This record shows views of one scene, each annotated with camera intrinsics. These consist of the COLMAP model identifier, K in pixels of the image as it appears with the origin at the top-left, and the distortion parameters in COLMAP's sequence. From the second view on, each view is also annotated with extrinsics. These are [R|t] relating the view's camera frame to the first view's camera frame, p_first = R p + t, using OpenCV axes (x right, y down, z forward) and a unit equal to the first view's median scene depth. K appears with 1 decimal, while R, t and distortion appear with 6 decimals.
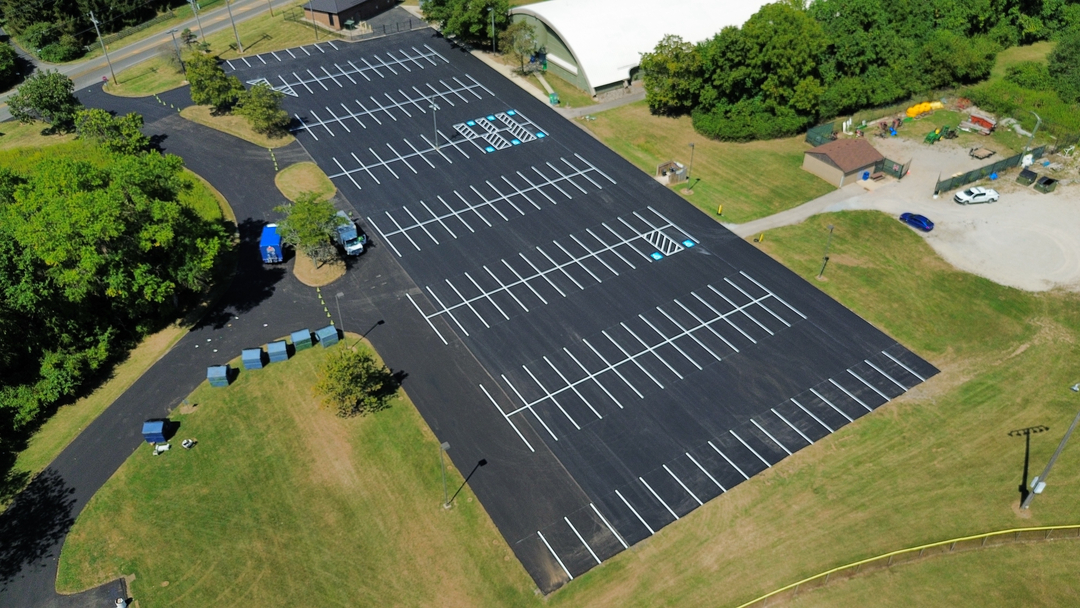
lens RADIAL K [[772.6, 0, 538.2], [0, 772.6, 306.1], [0, 0, 1]] dist [0.047747, -0.032106]
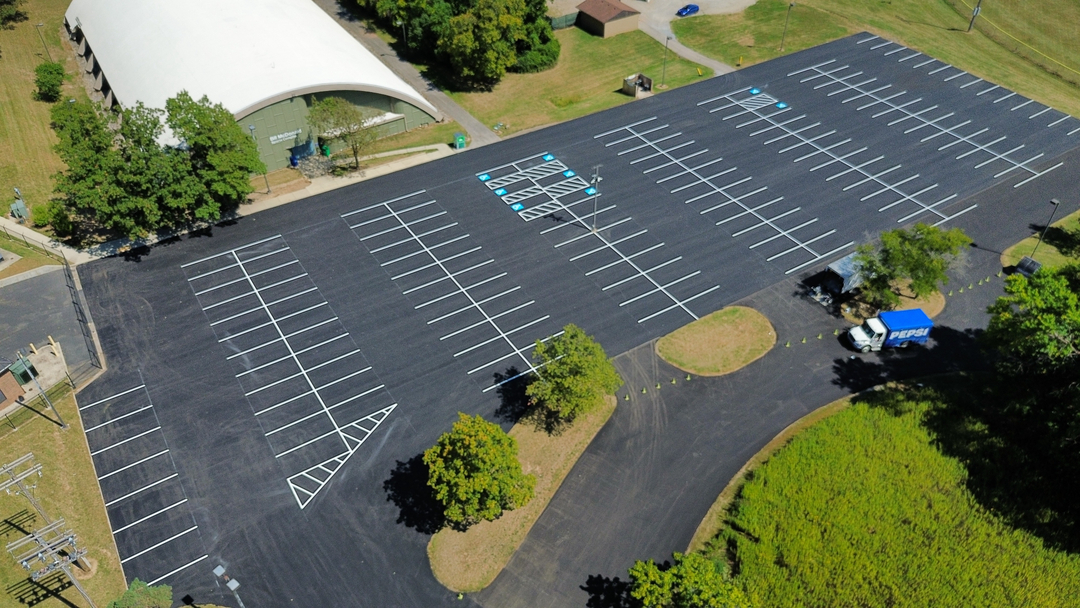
lens RADIAL K [[772.6, 0, 538.8], [0, 772.6, 305.5], [0, 0, 1]] dist [0.047747, -0.032106]
pose [[-0.011343, -0.661863, 0.749539, -0.851322], [0.615031, 0.586411, 0.527124, -0.681945], [-0.788422, 0.466969, 0.400414, 0.924946]]
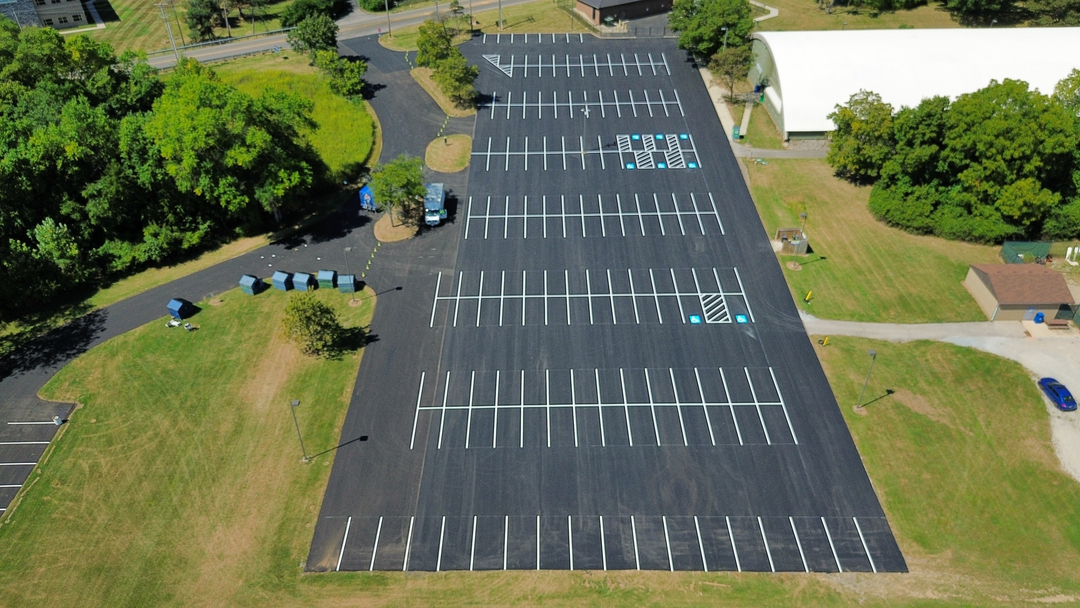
lens RADIAL K [[772.6, 0, 536.9], [0, 772.6, 302.8], [0, 0, 1]] dist [0.047747, -0.032106]
pose [[0.847921, 0.322166, -0.420999, 0.357265], [-0.323708, 0.943558, 0.070080, -0.083194], [0.419814, 0.076858, 0.904350, 0.099139]]
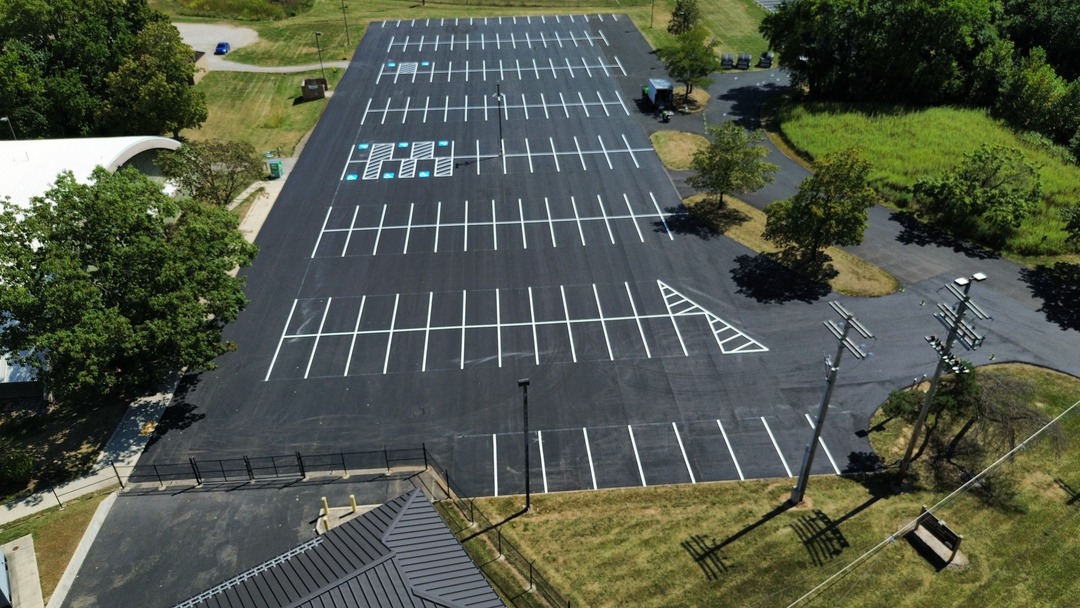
lens RADIAL K [[772.6, 0, 541.8], [0, 772.6, 304.0], [0, 0, 1]] dist [0.047747, -0.032106]
pose [[-0.884098, -0.241194, 0.400244, -0.582256], [0.299640, 0.364647, 0.881617, -0.933114], [-0.358589, 0.899365, -0.250113, 1.533492]]
